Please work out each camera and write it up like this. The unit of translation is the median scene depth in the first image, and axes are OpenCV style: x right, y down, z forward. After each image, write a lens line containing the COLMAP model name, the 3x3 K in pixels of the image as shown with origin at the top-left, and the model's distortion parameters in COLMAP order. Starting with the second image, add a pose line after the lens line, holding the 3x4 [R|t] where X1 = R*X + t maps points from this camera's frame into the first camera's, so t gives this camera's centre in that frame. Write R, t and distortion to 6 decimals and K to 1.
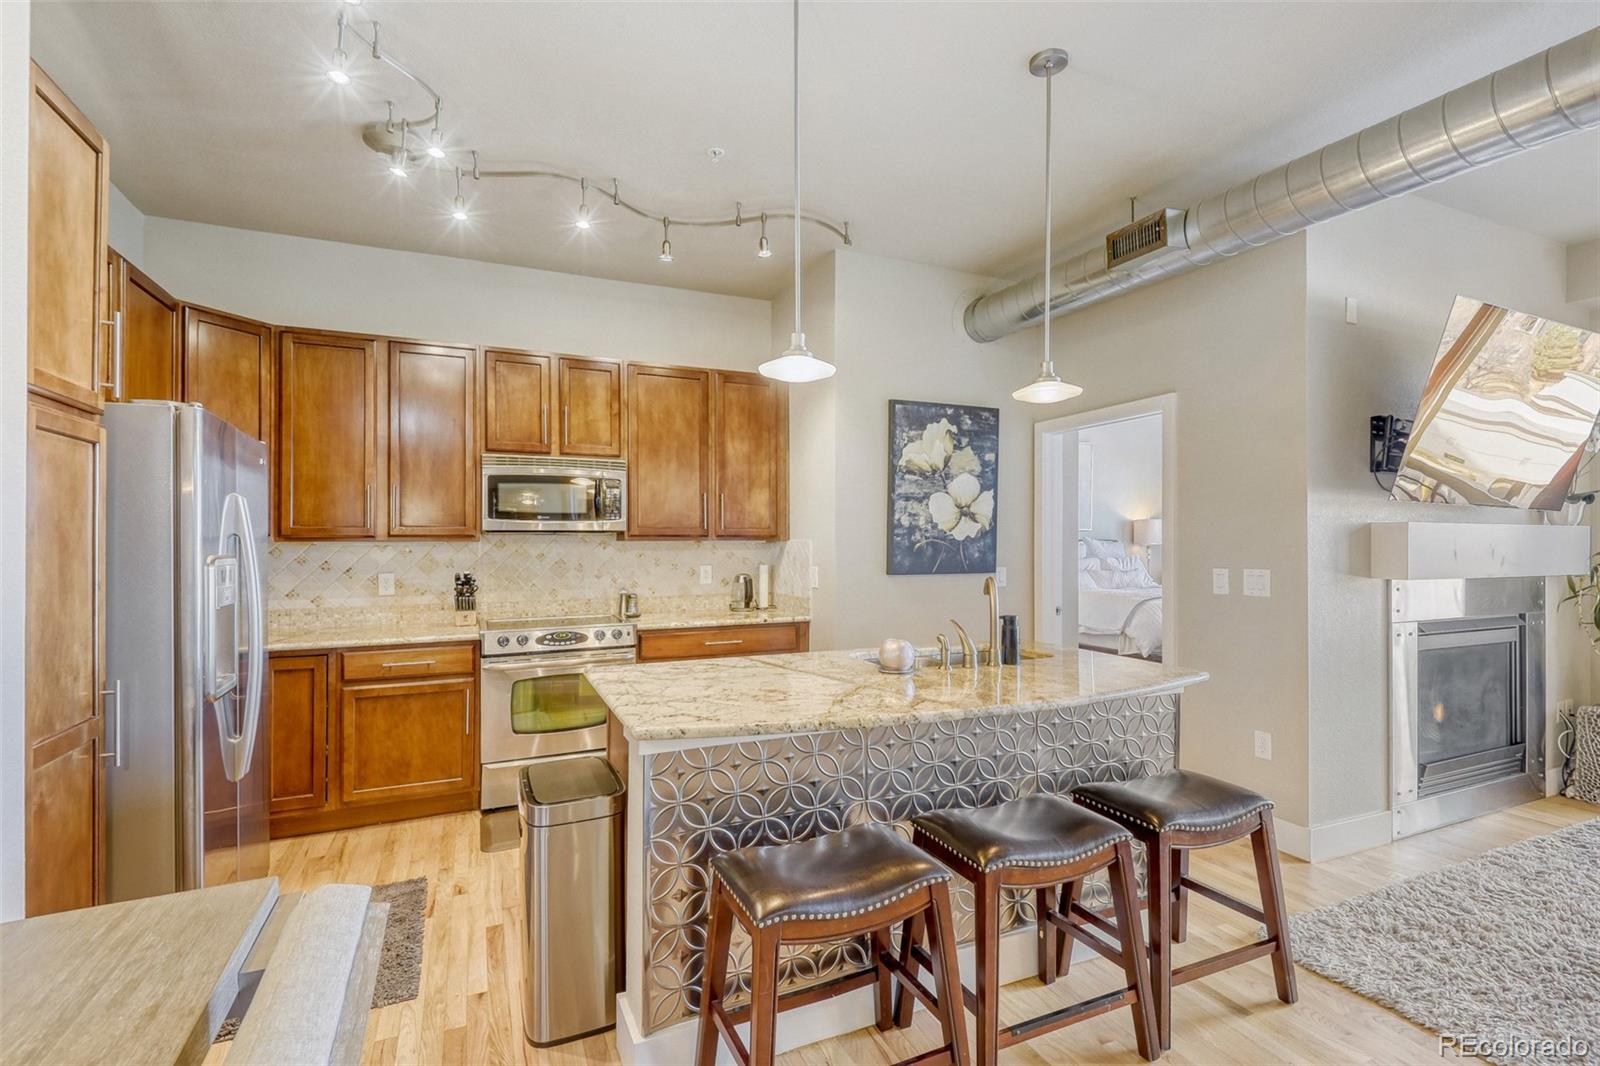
lens RADIAL K [[744.7, 0, 802.5], [0, 744.7, 537.2], [0, 0, 1]] dist [0.045742, -0.017219]
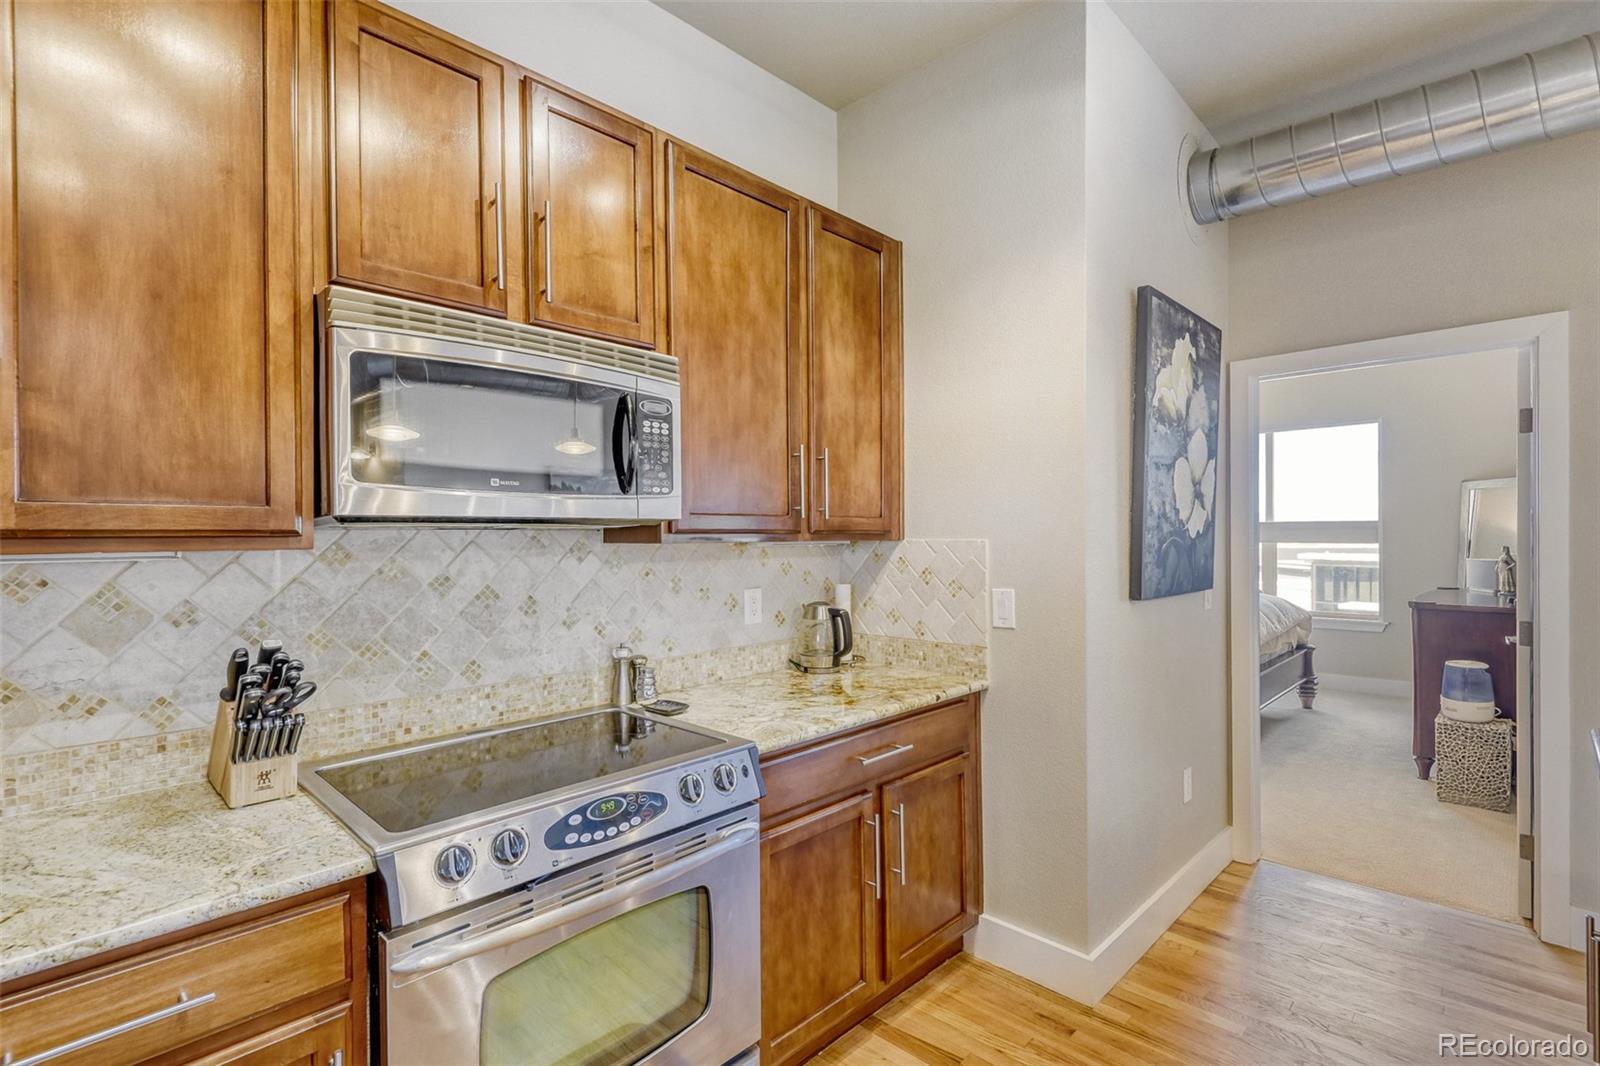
lens RADIAL K [[748.8, 0, 791.3], [0, 748.8, 544.8], [0, 0, 1]] dist [0.046635, -0.025199]
pose [[0.930457, -0.007961, 0.366315, -0.327030], [0.002666, 0.999885, 0.014959, -0.000828], [-0.366392, -0.012942, 0.930371, 0.555501]]
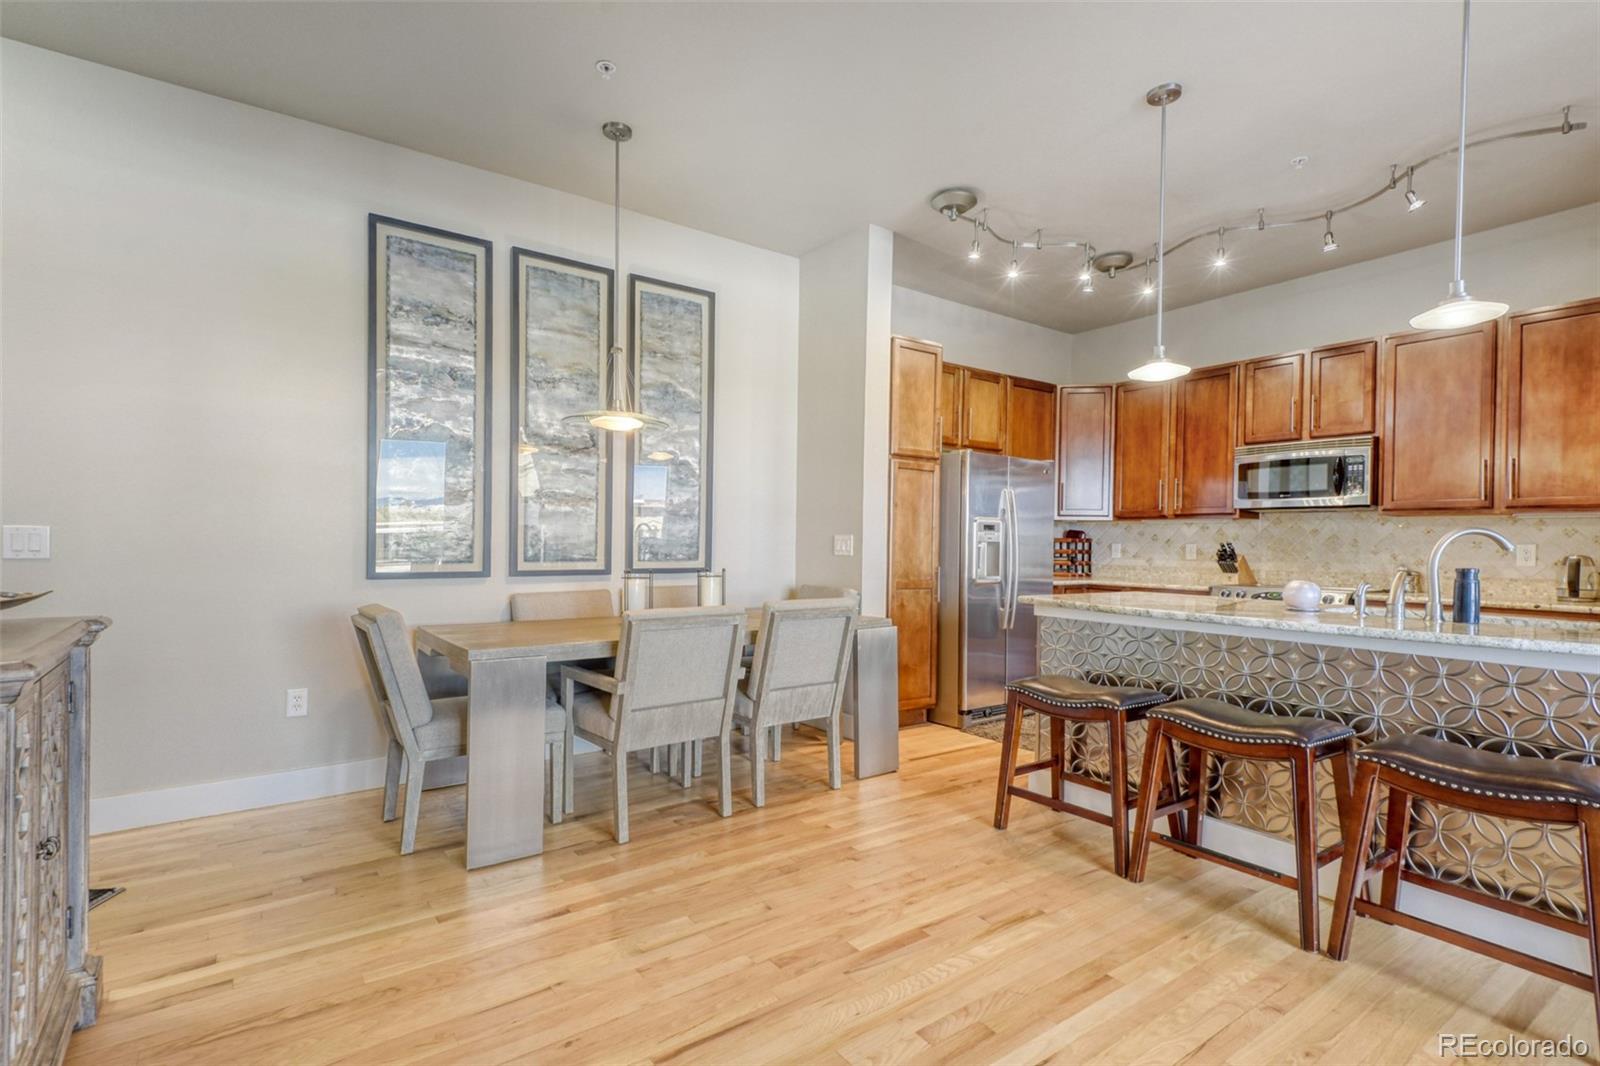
lens RADIAL K [[748.8, 0, 791.3], [0, 748.8, 544.8], [0, 0, 1]] dist [0.046635, -0.025199]
pose [[0.183367, 0.006119, -0.983025, 0.623080], [-0.013993, 0.999896, 0.003614, 0.051822], [0.982945, 0.013093, 0.183434, 0.033373]]
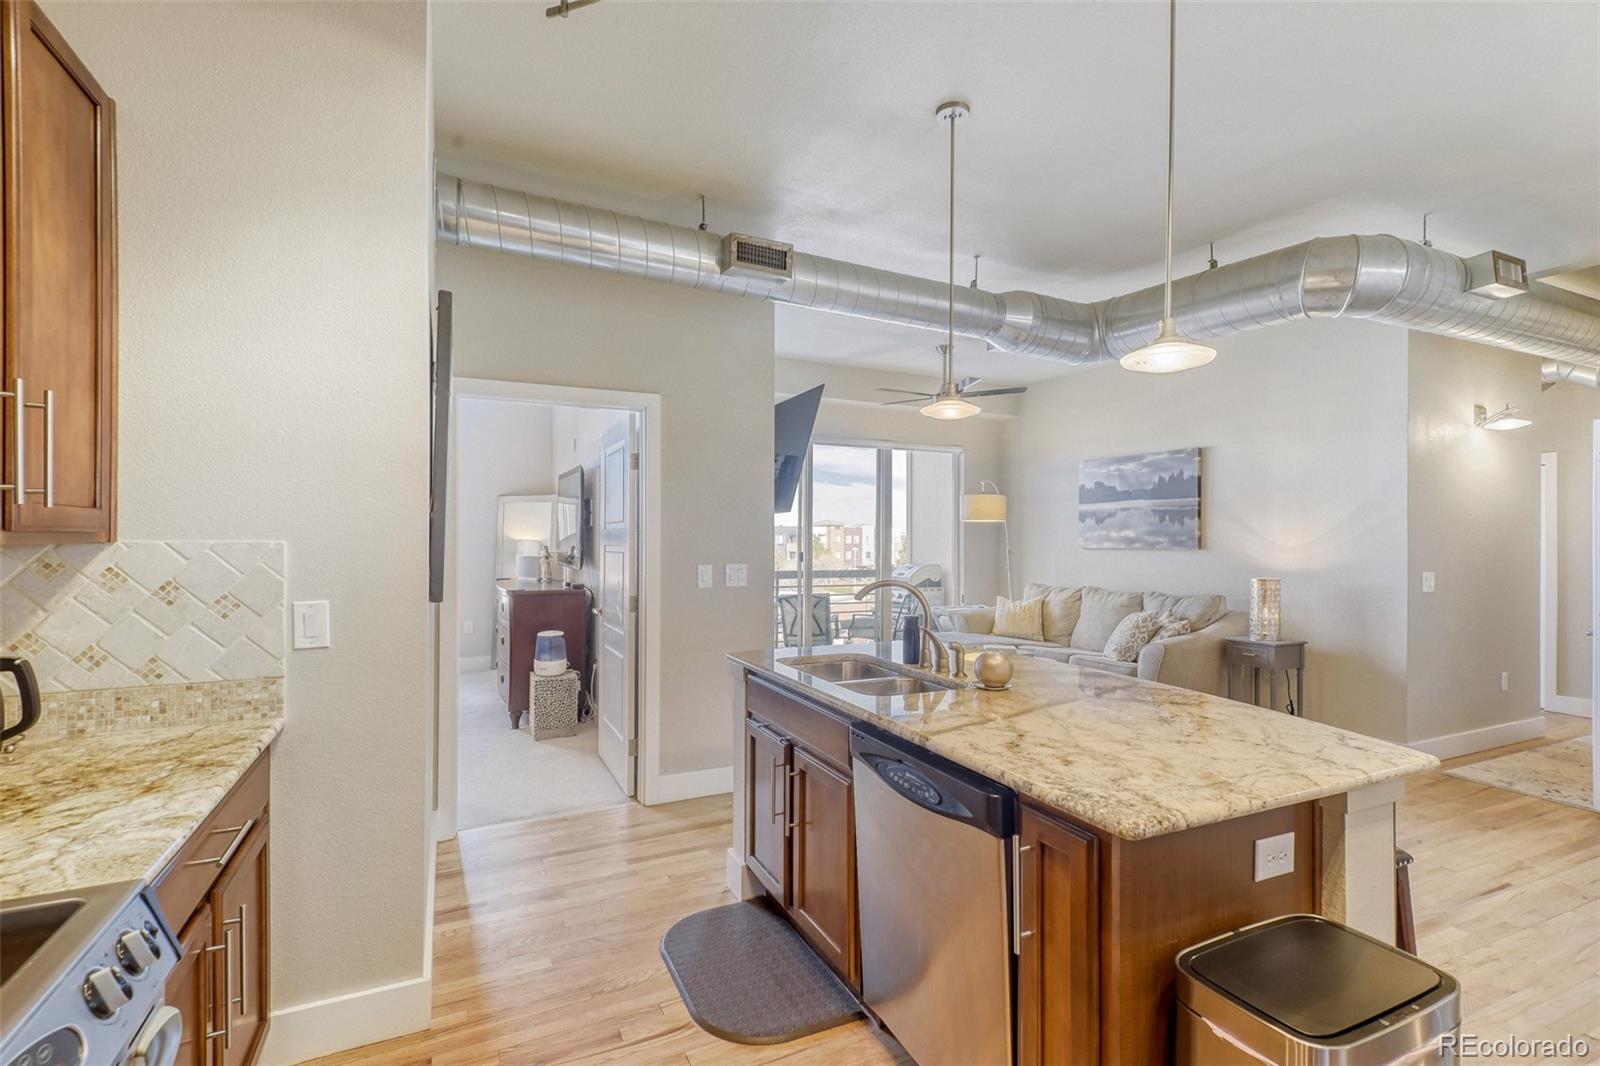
lens RADIAL K [[748.8, 0, 791.3], [0, 748.8, 544.8], [0, 0, 1]] dist [0.046635, -0.025199]
pose [[-0.028926, -0.011072, 0.999520, -0.446567], [-0.005506, 0.999925, 0.010917, -0.000392], [-0.999566, -0.005187, -0.028985, 0.731609]]
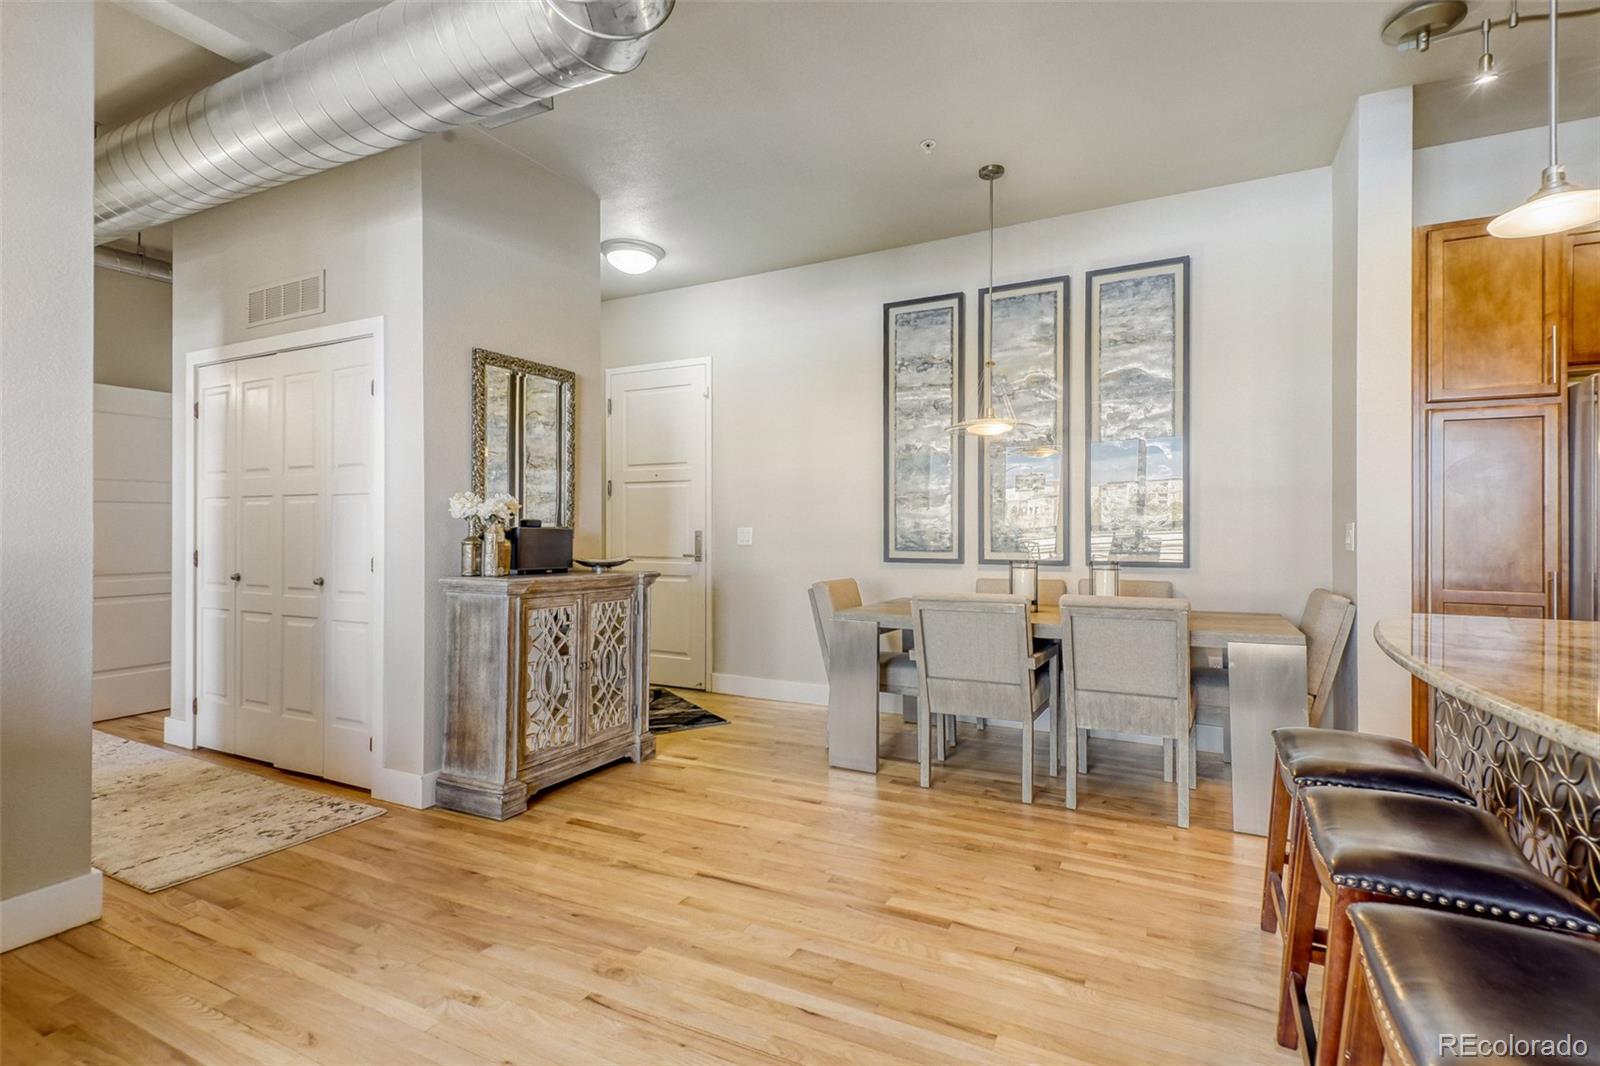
lens RADIAL K [[758.3, 0, 819.7], [0, 758.3, 522.3], [0, 0, 1]] dist [0.068386, -0.044980]
pose [[-0.785664, -0.007035, -0.618614, 0.528448], [-0.001804, 0.999957, -0.009080, 0.048387], [0.618651, -0.006018, -0.785643, 0.577326]]
